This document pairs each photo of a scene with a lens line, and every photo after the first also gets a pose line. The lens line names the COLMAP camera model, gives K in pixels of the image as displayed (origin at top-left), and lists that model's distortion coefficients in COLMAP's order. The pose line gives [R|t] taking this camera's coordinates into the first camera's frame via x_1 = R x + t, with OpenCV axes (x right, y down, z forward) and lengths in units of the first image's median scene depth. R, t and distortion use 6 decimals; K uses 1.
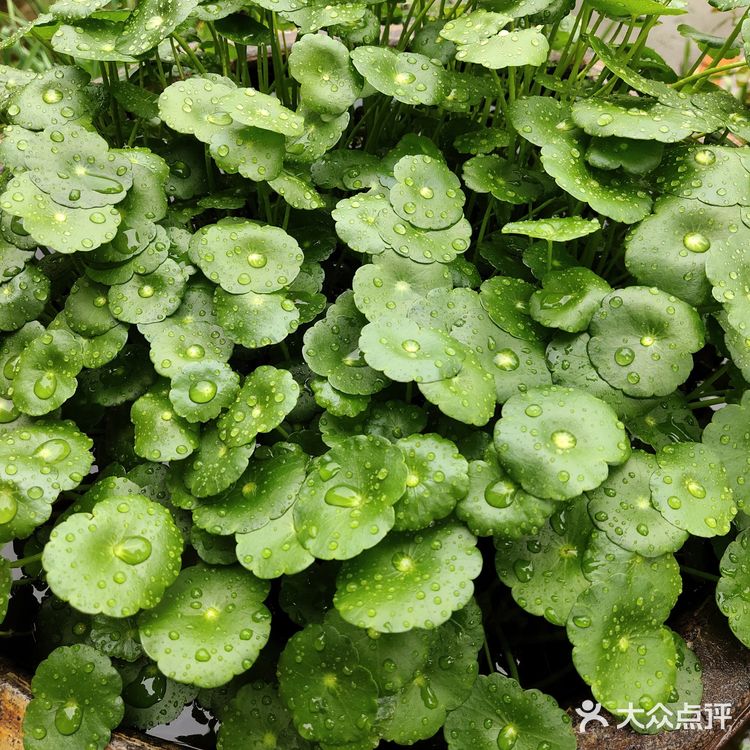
lens RADIAL K [[788.6, 0, 381.6], [0, 788.6, 374.3], [0, 0, 1]] dist [0.001269, 0.000000]
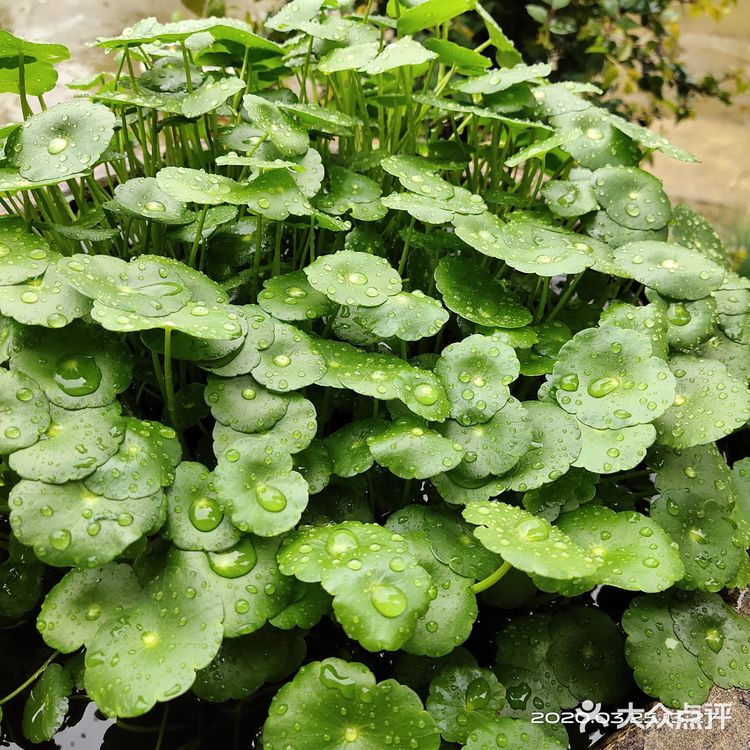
lens RADIAL K [[788.6, 0, 378.2], [0, 788.6, 376.5], [0, 0, 1]] dist [0.001269, 0.000000]
pose [[0.665016, -0.446601, 0.598583, -0.852055], [0.573078, 0.819103, -0.025550, -0.005250], [-0.478891, 0.360026, 0.800653, 0.258802]]
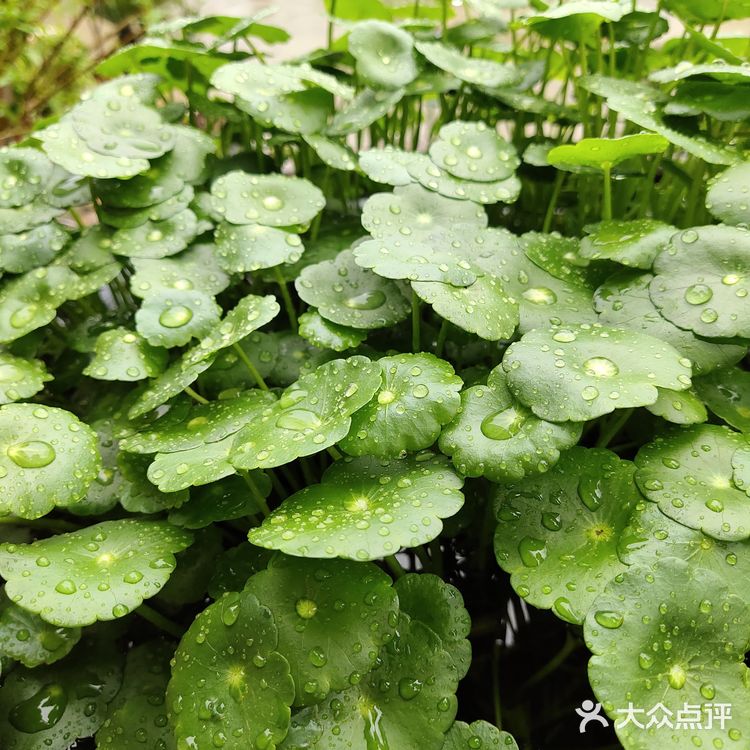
lens RADIAL K [[788.6, 0, 376.8], [0, 788.6, 379.4], [0, 0, 1]] dist [0.001269, 0.000000]
pose [[0.975651, 0.085595, -0.201938, 0.165698], [-0.146047, 0.940439, -0.306994, 0.322607], [0.163634, 0.329012, 0.930041, 0.275915]]
